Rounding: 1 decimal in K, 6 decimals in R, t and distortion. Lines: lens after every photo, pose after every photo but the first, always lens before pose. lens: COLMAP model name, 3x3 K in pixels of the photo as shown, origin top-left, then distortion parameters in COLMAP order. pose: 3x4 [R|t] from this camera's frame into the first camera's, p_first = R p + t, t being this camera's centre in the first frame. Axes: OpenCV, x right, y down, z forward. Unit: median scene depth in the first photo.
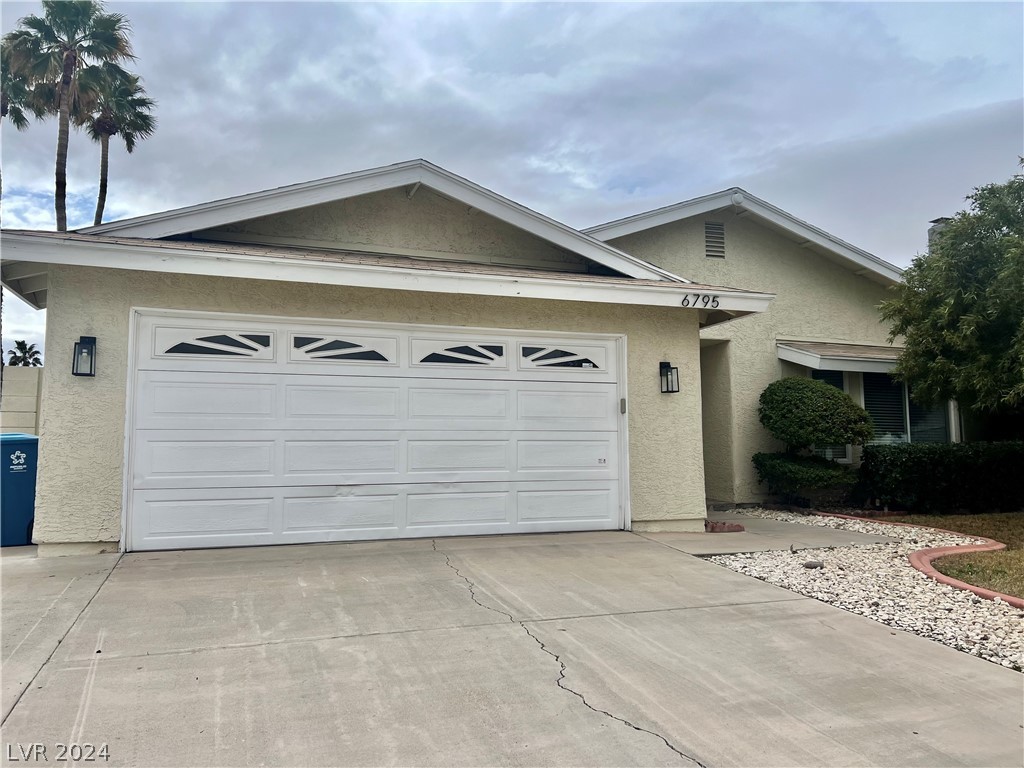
lens RADIAL K [[792.0, 0, 511.3], [0, 792.0, 367.6], [0, 0, 1]] dist [-0.000013, 0.000120]
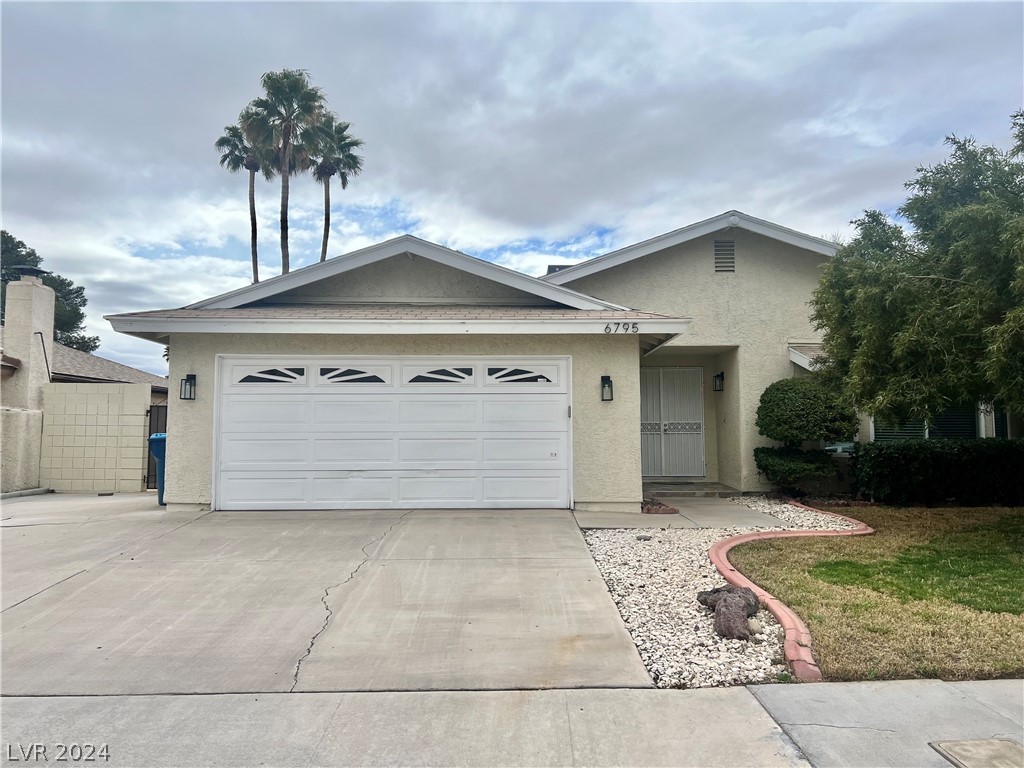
lens RADIAL K [[770.9, 0, 512.0], [0, 770.9, 384.0], [0, 0, 1]] dist [0.011481, -0.001496]
pose [[0.938849, -0.019923, -0.343751, 0.490544], [0.034426, 0.998754, 0.036138, -0.044363], [0.342603, -0.045762, 0.938365, -0.189317]]
